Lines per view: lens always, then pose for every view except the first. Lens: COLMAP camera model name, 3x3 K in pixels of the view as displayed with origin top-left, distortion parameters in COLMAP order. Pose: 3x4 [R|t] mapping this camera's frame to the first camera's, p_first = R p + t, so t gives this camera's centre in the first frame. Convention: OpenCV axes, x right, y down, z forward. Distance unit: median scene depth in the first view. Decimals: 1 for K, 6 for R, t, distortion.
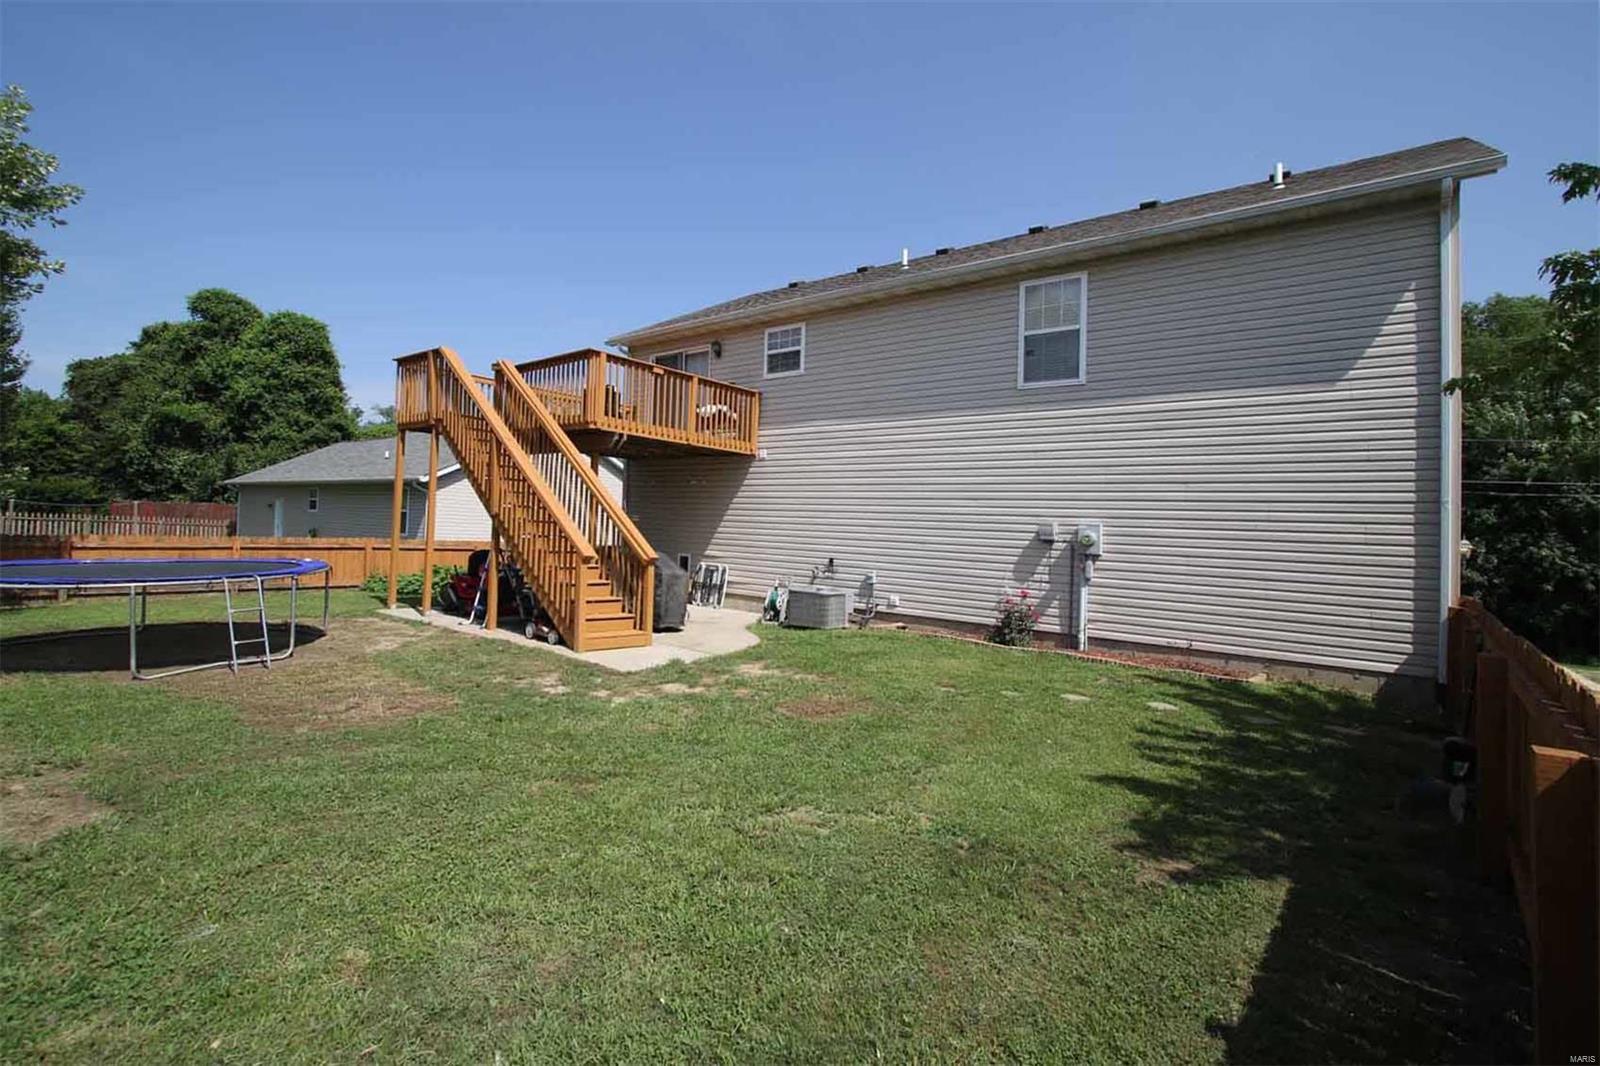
lens RADIAL K [[751.5, 0, 782.4], [0, 751.5, 521.9], [0, 0, 1]] dist [-0.004140, 0.000035]
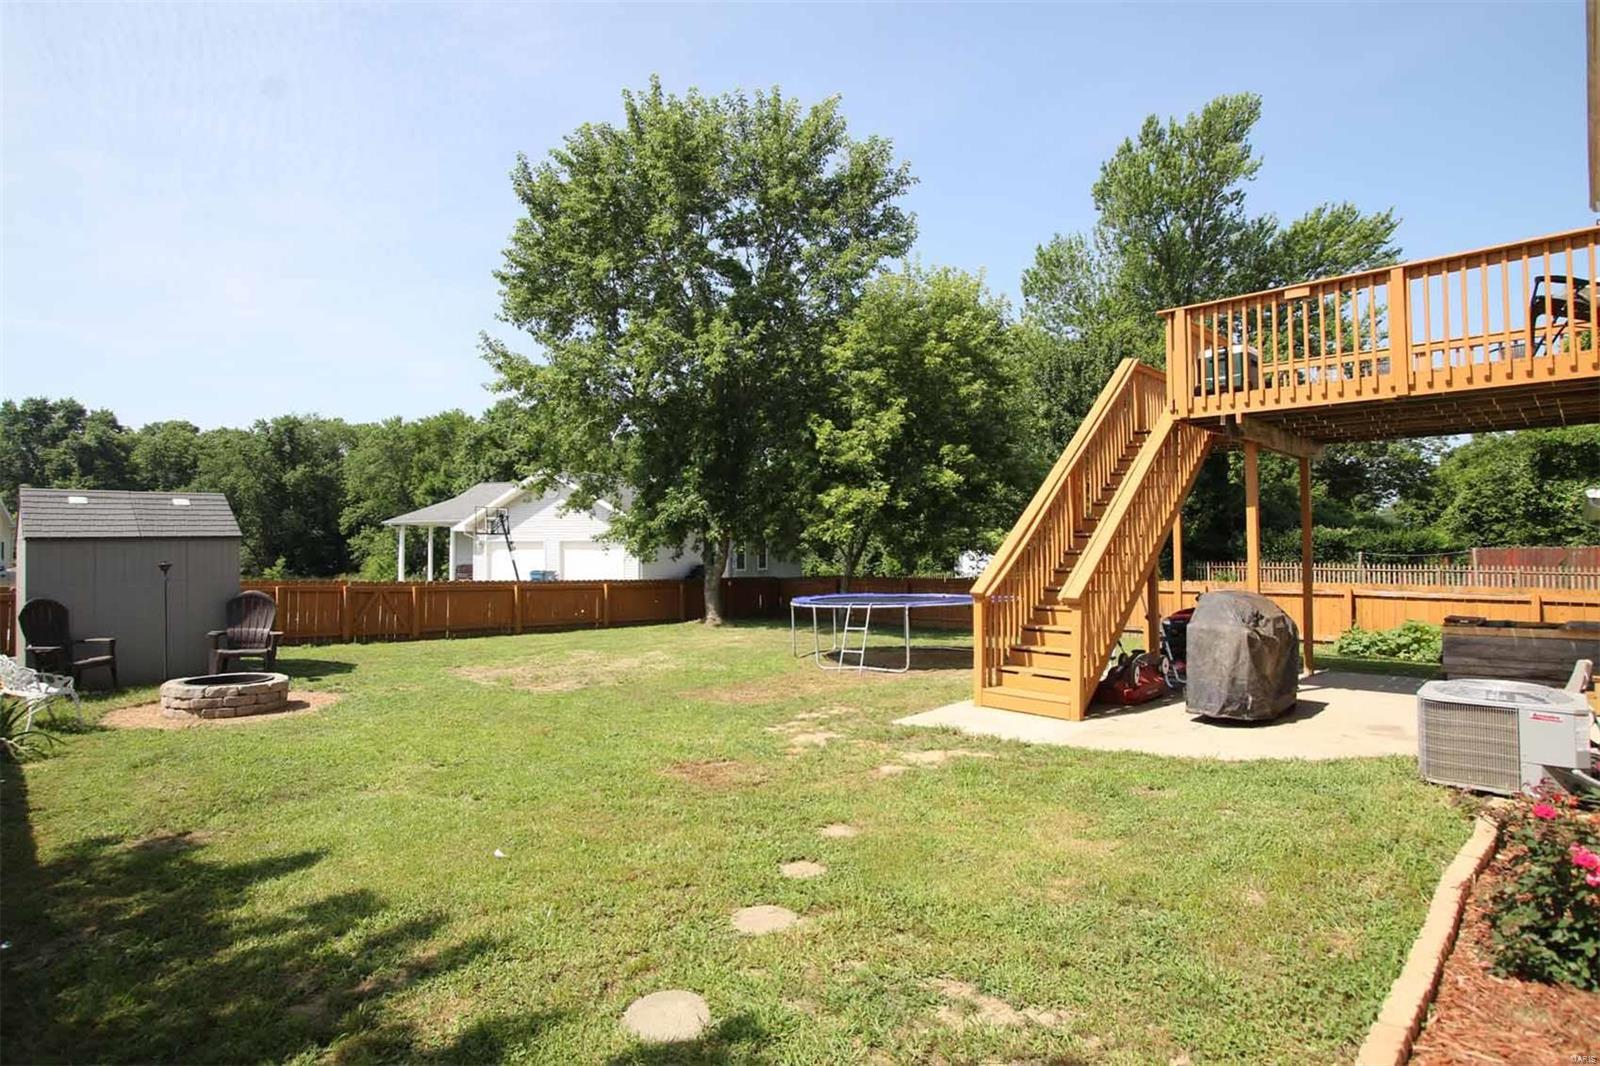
lens RADIAL K [[870.0, 0, 800.0], [0, 870.0, 533.0], [0, 0, 1]] dist [0.000858, 0.000217]
pose [[-0.073402, -0.068576, -0.994942, 0.542614], [0.016811, 0.997406, -0.069986, 0.031654], [0.997161, -0.021863, -0.072058, 0.650048]]
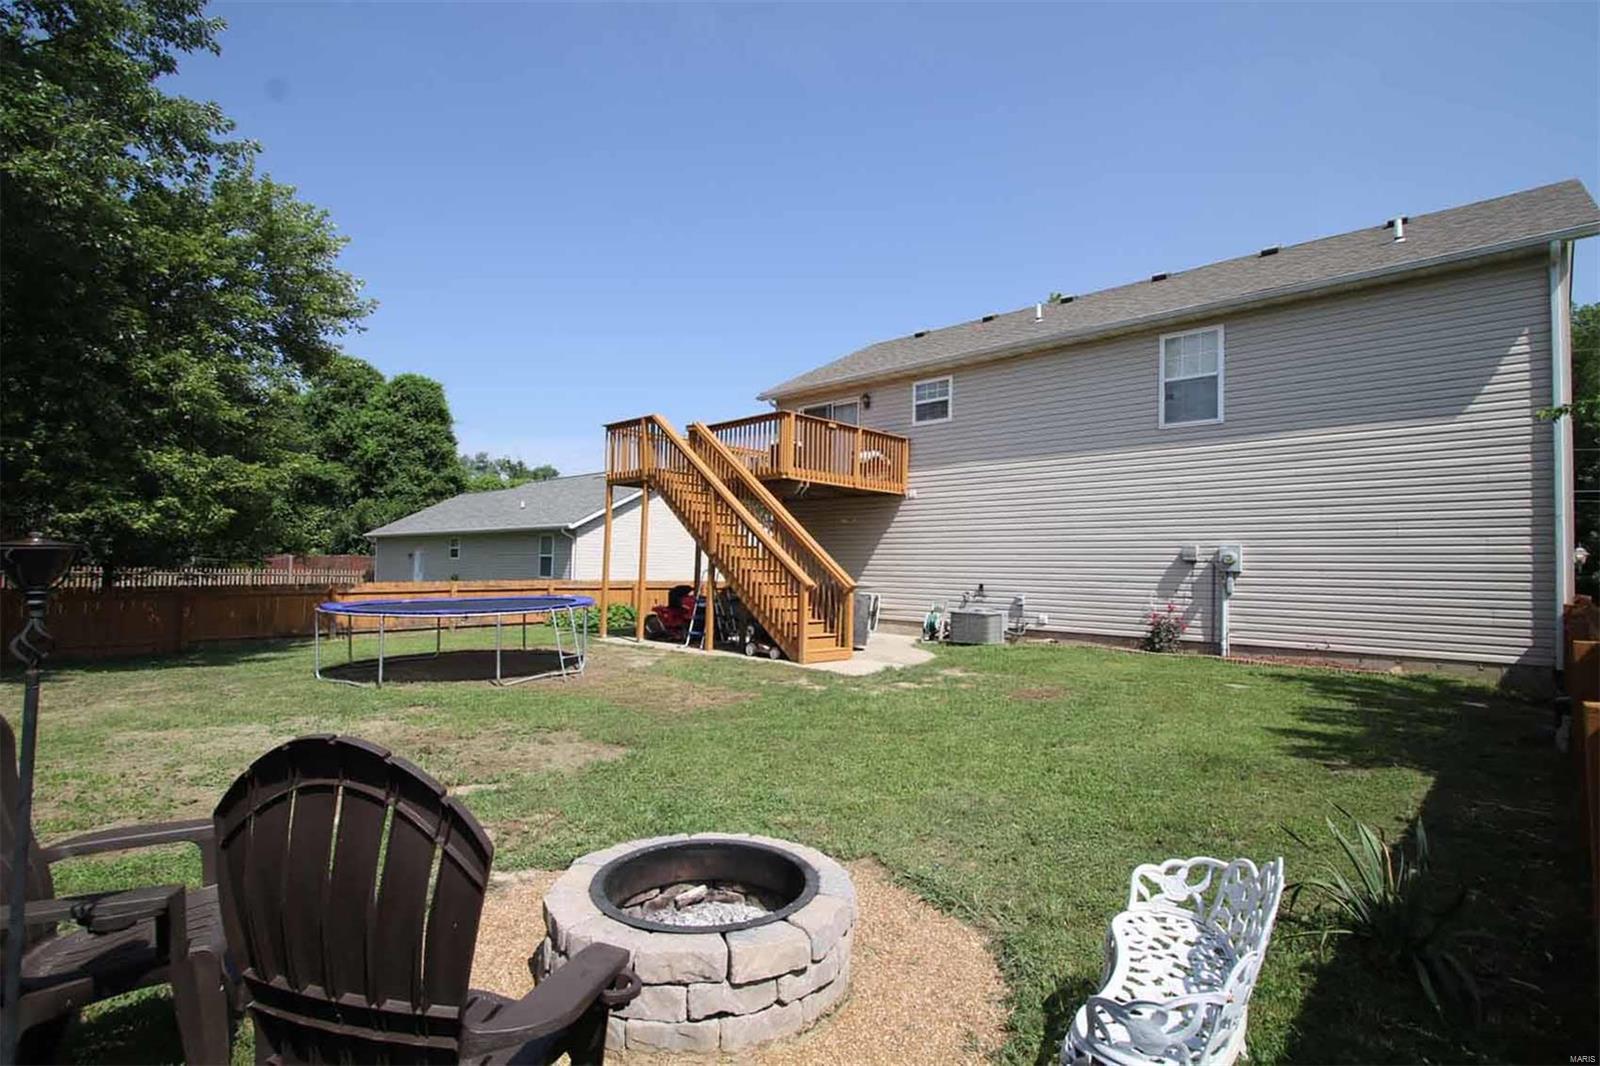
lens RADIAL K [[760.9, 0, 794.6], [0, 760.9, 568.1], [0, 0, 1]] dist [-0.003924, -0.000475]
pose [[0.997211, -0.031086, -0.067854, -0.149047], [0.032045, 0.999401, 0.013094, 0.000949], [0.067406, -0.015231, 0.997609, -0.170975]]
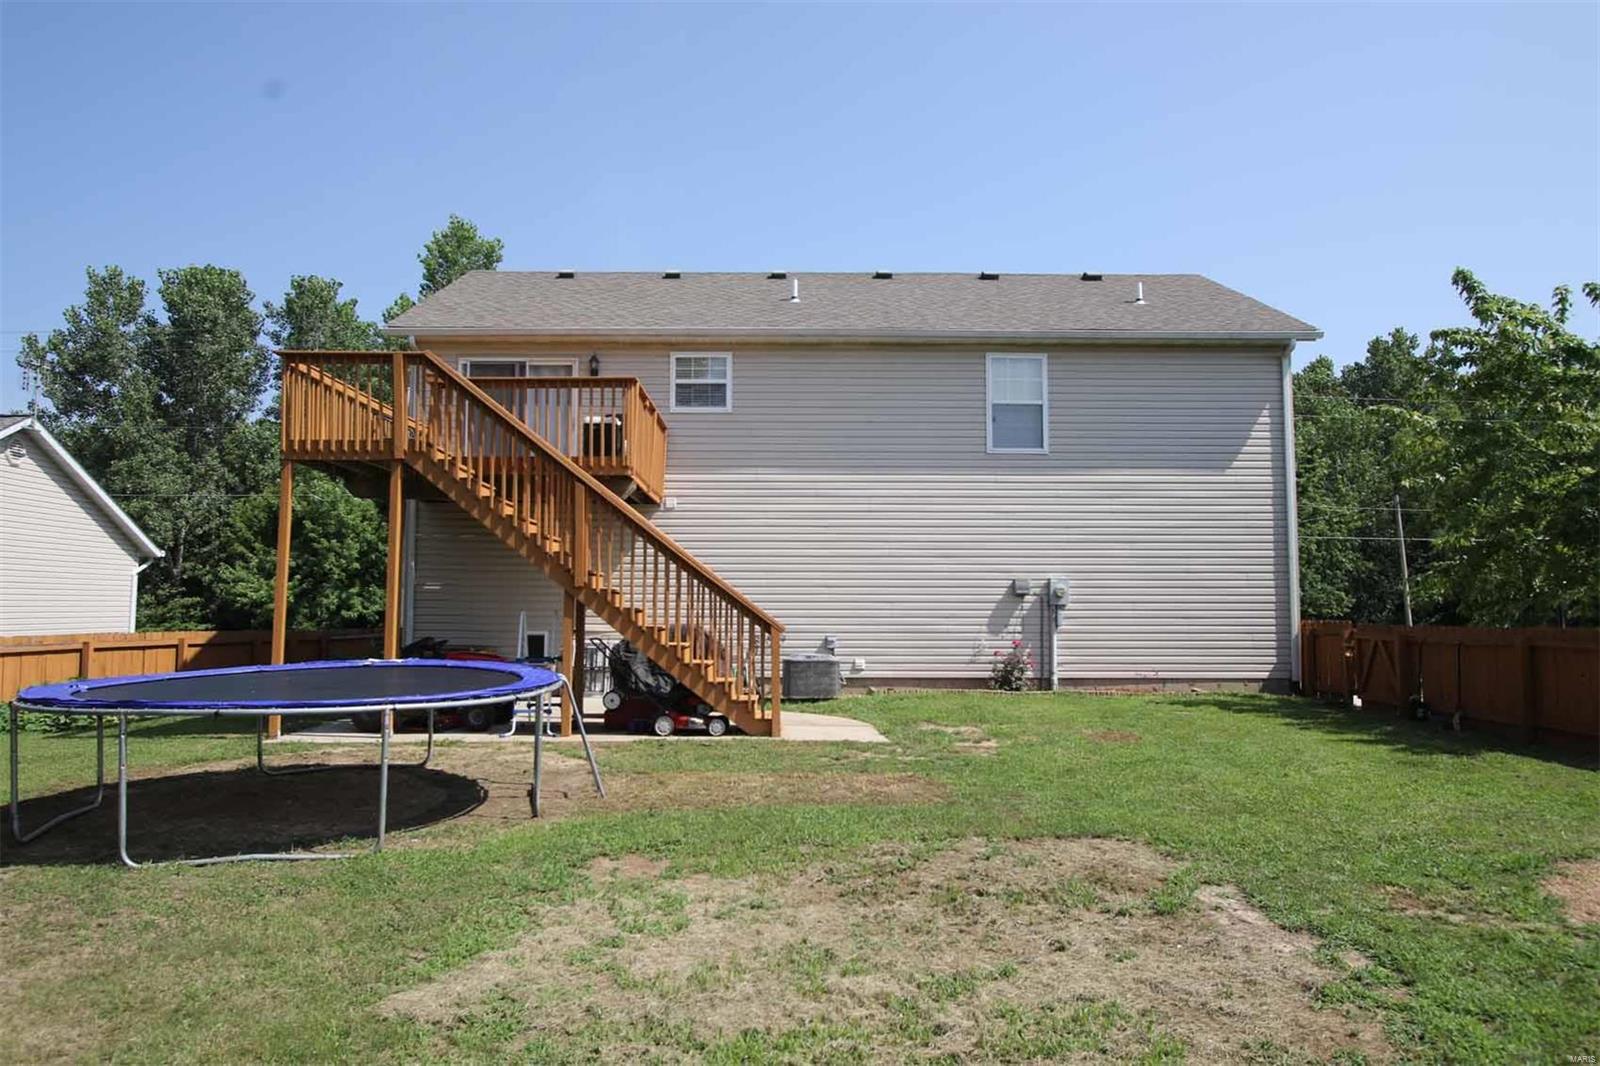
lens RADIAL K [[1136.0, 0, 742.8], [0, 1136.0, 553.7], [0, 0, 1]] dist [0.001369, 0.003777]
pose [[0.760258, -0.011762, 0.649515, -0.887522], [0.023661, 0.999674, -0.009593, -0.023928], [-0.649190, 0.022661, 0.760289, 0.004617]]
